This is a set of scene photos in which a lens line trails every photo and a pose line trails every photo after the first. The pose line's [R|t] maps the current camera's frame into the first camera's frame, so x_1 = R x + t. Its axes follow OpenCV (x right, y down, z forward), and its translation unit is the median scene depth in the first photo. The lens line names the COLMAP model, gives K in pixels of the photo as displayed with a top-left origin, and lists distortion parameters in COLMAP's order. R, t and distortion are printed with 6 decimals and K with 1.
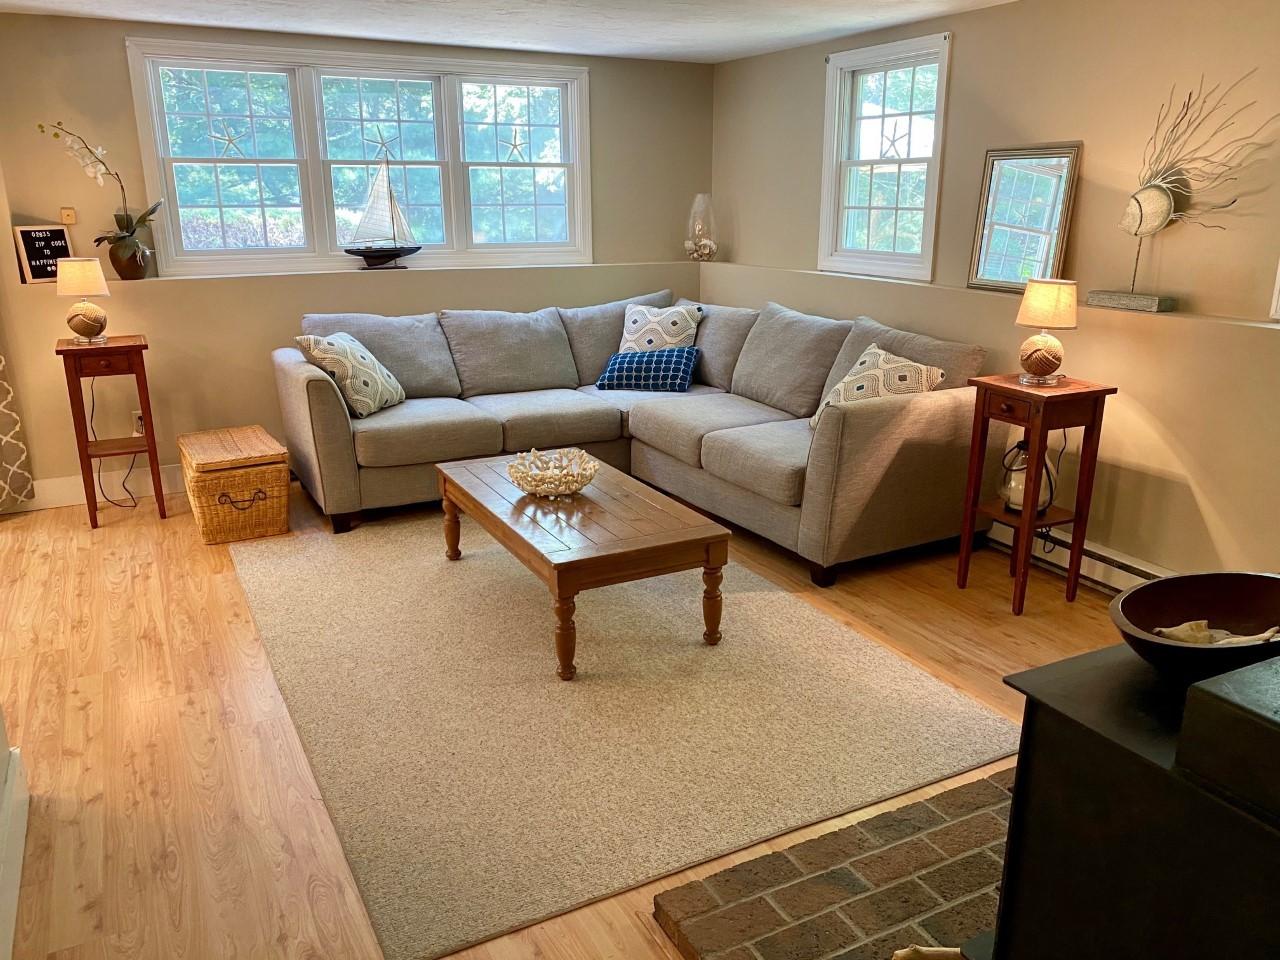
lens RADIAL K [[1003.9, 0, 640.0], [0, 1003.9, 480.0], [0, 0, 1]] dist [0.007385, 0.001829]
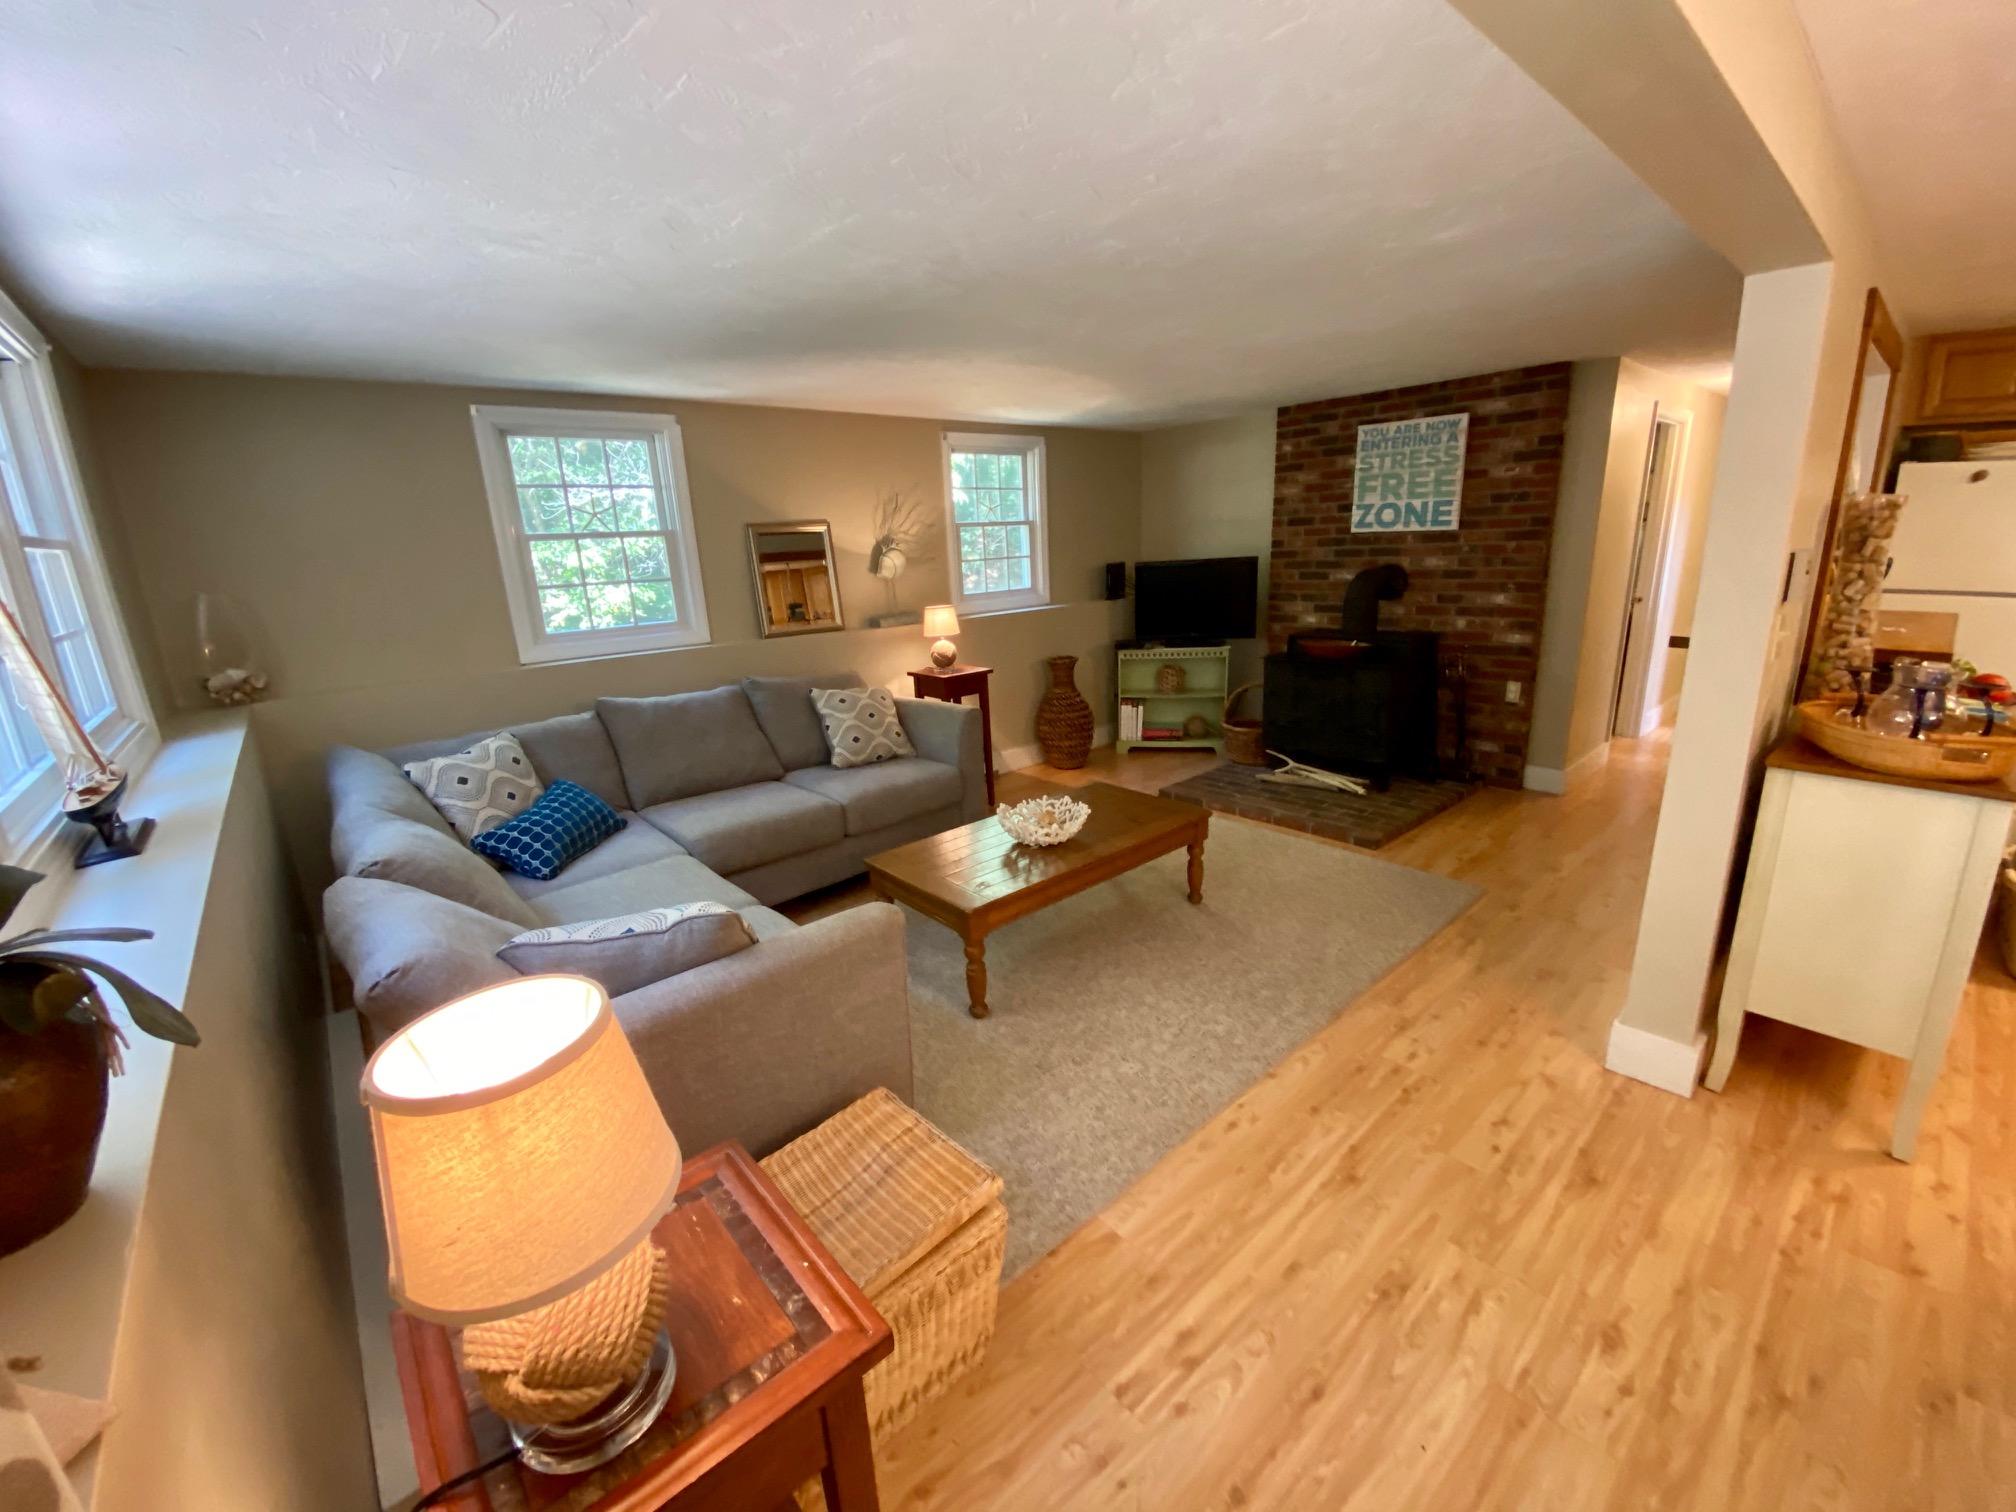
lens RADIAL K [[813.8, 0, 1008.0], [0, 813.8, 756.0], [0, 0, 1]] dist [0.013656, -0.015821]
pose [[-0.239766, -0.244277, 0.939596, -0.914472], [0.304660, 0.900004, 0.311728, -0.367888], [-0.921789, 0.360999, -0.141369, 1.214943]]
